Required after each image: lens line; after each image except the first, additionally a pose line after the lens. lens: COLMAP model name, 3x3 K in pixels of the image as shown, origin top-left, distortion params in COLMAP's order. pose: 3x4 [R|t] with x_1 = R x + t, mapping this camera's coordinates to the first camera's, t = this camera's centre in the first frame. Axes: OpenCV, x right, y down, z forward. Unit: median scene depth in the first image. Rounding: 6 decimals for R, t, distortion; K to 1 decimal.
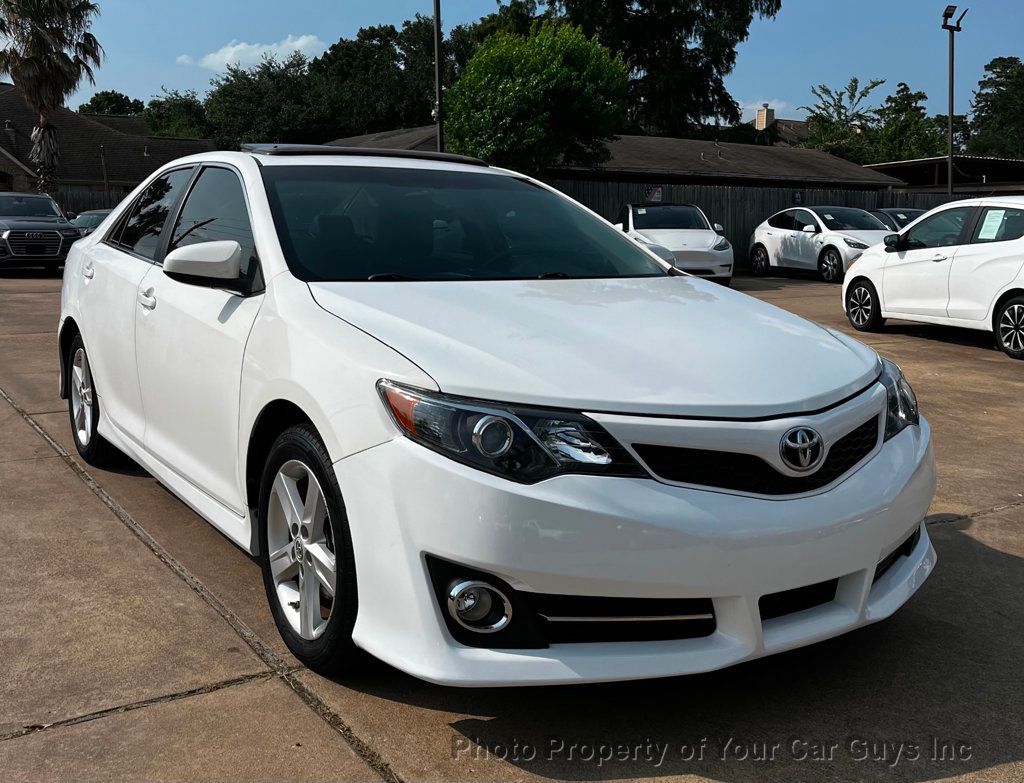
lens RADIAL K [[1034.6, 0, 503.6], [0, 1034.6, 394.8], [0, 0, 1]] dist [0.032617, 0.000000]
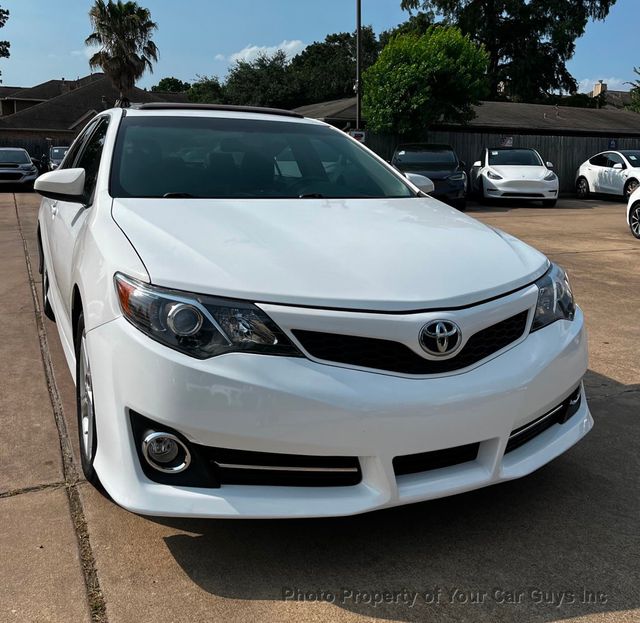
lens RADIAL K [[680.8, 0, 320.9], [0, 680.8, 259.1], [0, 0, 1]] dist [0.028809, 0.000000]
pose [[0.989441, 0.026854, -0.142425, 0.133352], [-0.029916, 0.999364, -0.019404, -0.011175], [0.141814, 0.023460, 0.989615, 0.088090]]
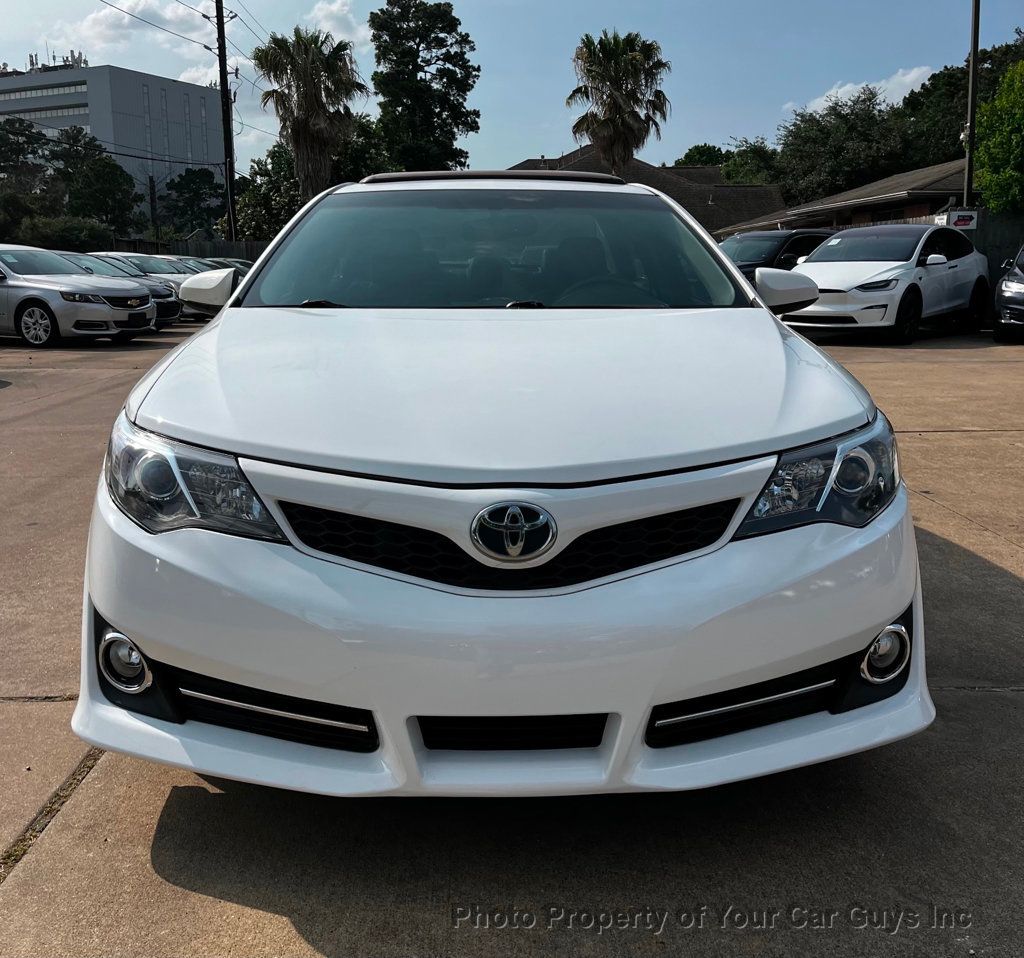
lens RADIAL K [[1032.6, 0, 512.0], [0, 1032.6, 454.2], [0, 0, 1]] dist [0.023655, 0.000000]
pose [[0.854533, 0.078165, -0.513482, 0.338809], [-0.071516, 0.996902, 0.032738, -0.013854], [0.514450, 0.008746, 0.857476, 0.190473]]
